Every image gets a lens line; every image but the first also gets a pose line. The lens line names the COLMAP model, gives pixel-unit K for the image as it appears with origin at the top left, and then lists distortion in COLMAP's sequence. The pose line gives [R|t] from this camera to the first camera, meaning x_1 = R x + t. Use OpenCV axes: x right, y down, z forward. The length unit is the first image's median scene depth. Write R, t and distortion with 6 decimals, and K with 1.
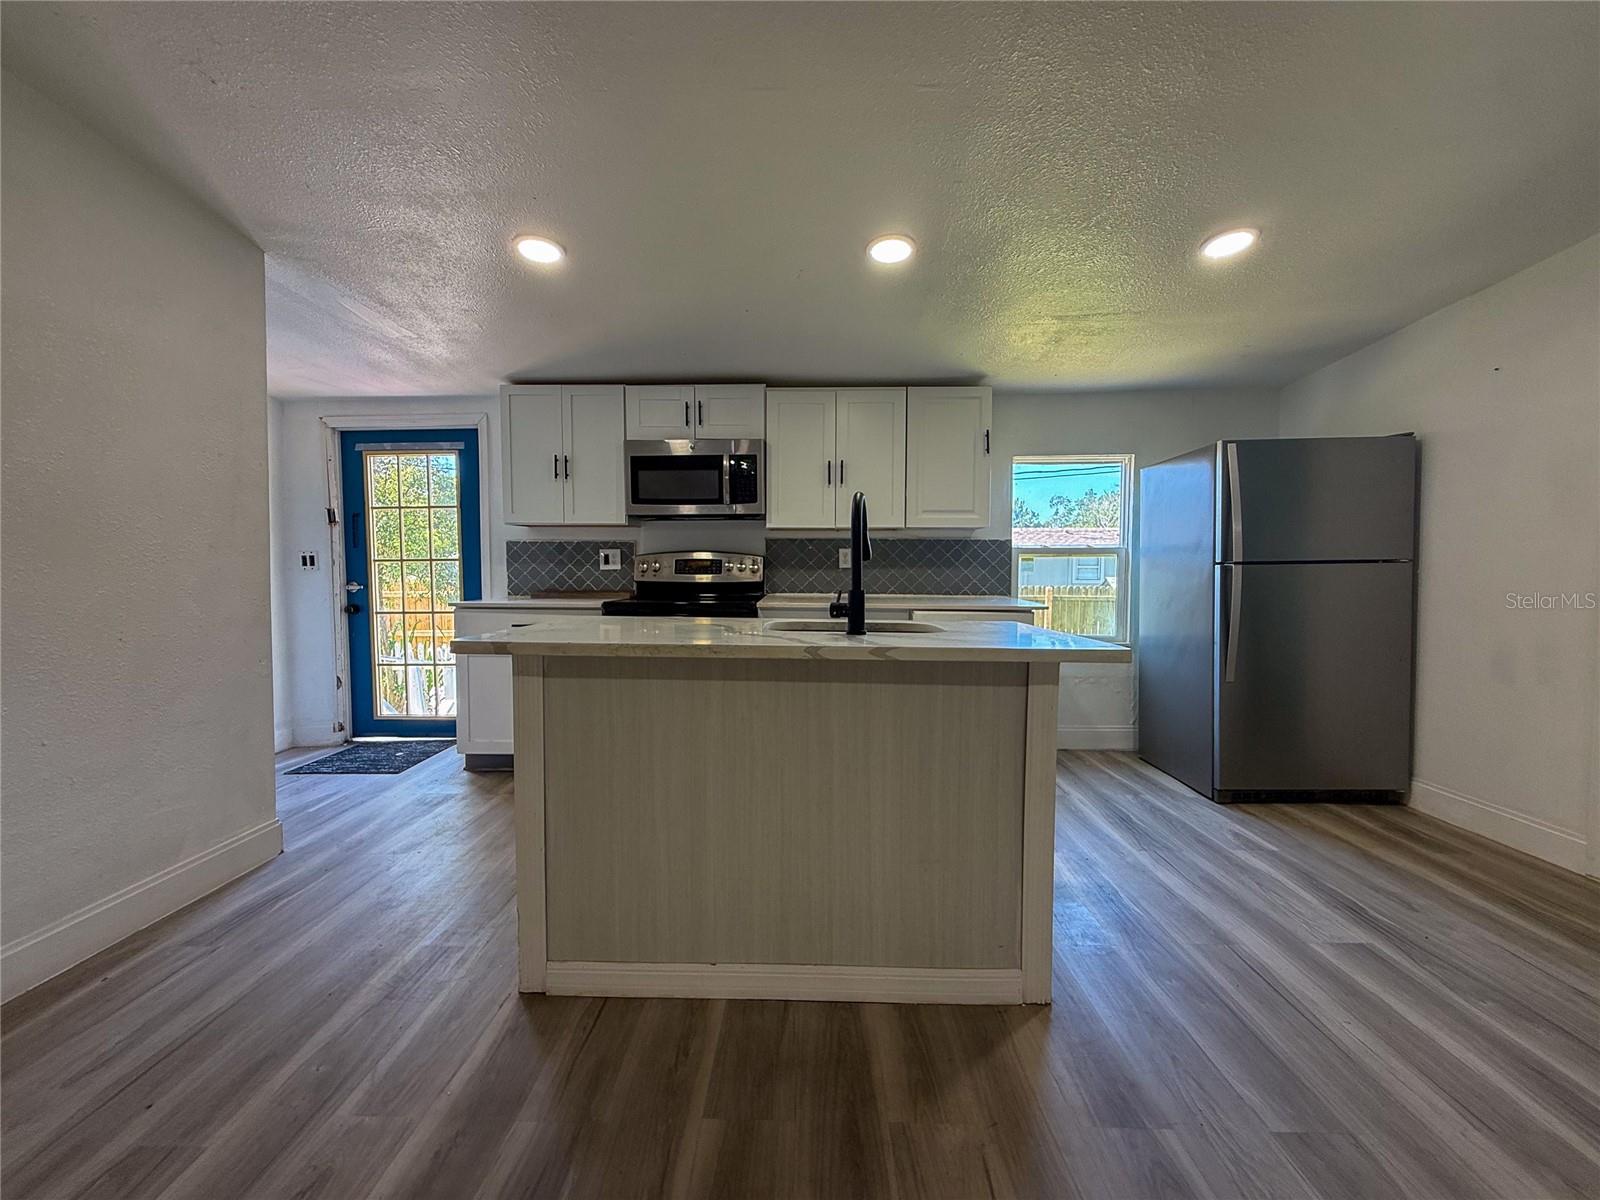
lens RADIAL K [[643.0, 0, 798.5], [0, 643.0, 598.3], [0, 0, 1]] dist [-0.003359, 0.000384]
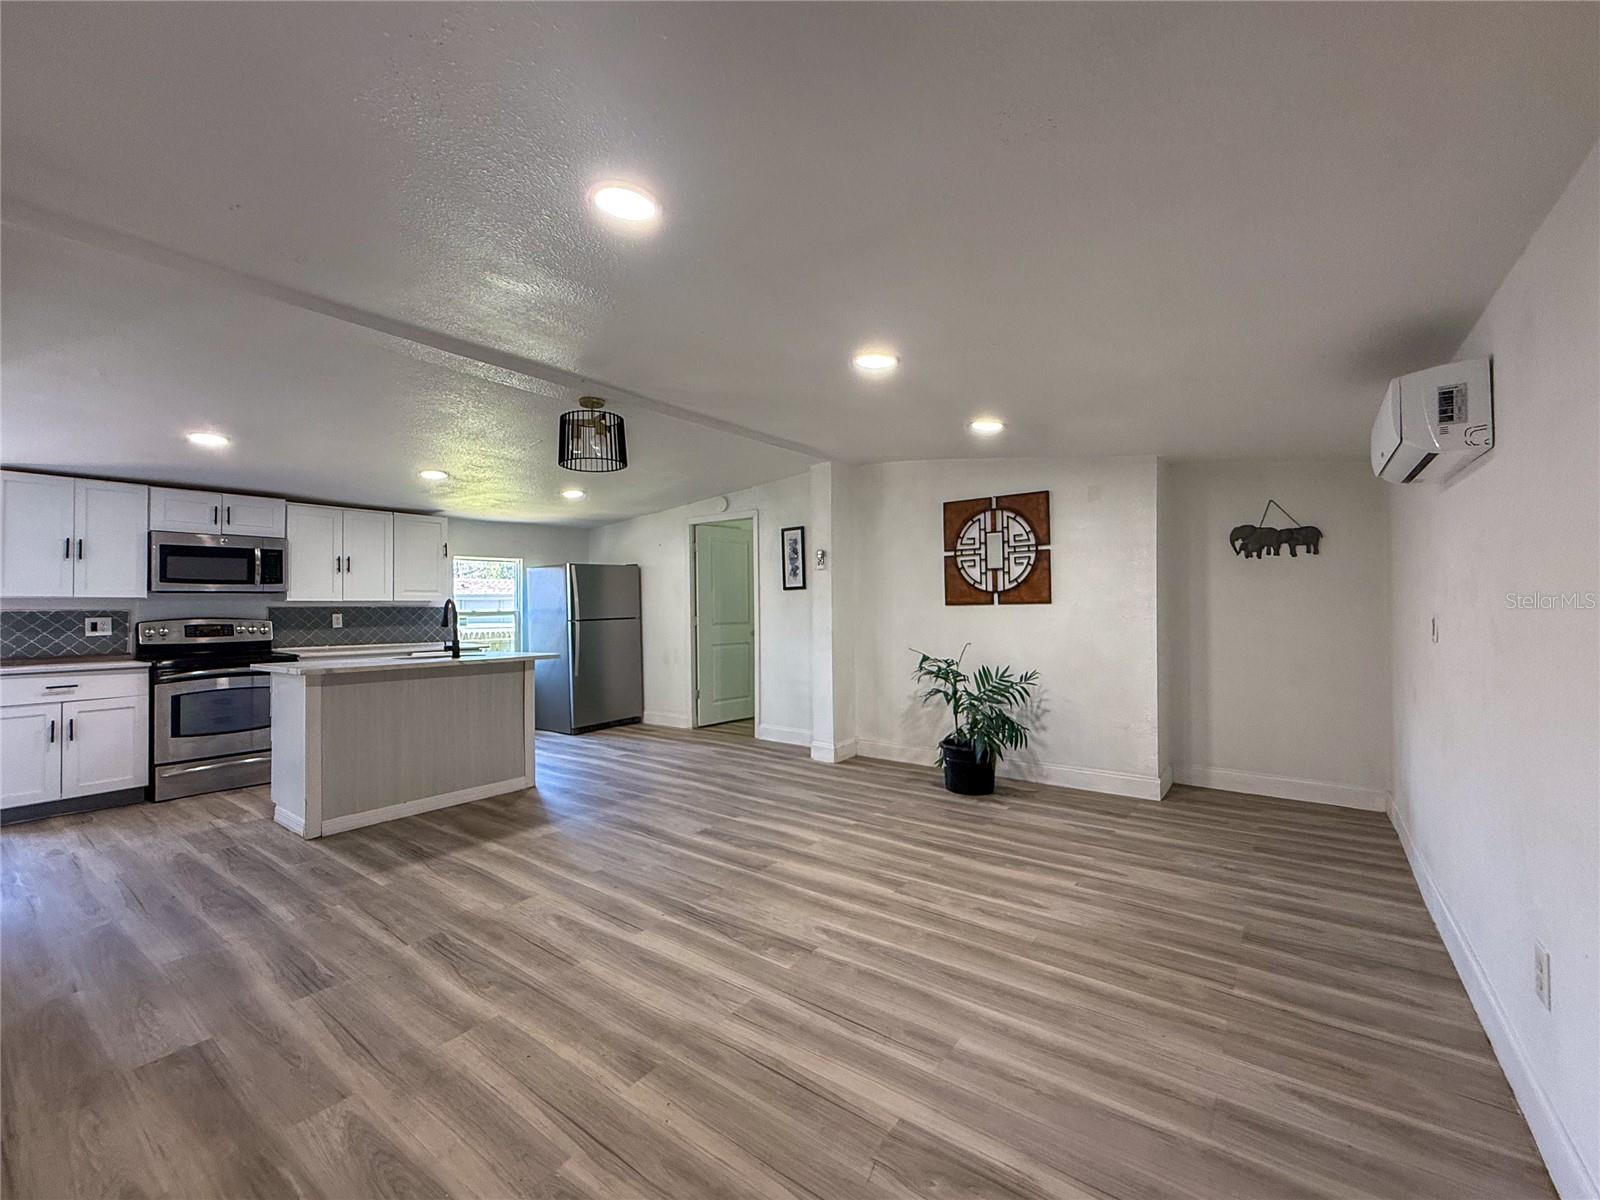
lens RADIAL K [[643.0, 0, 789.0], [0, 643.0, 598.7], [0, 0, 1]] dist [-0.003359, 0.000384]
pose [[0.574968, 0.002653, 0.818172, -0.567464], [0.050785, 0.997951, -0.038925, -0.004590], [-0.816598, 0.063932, 0.573655, -0.696827]]
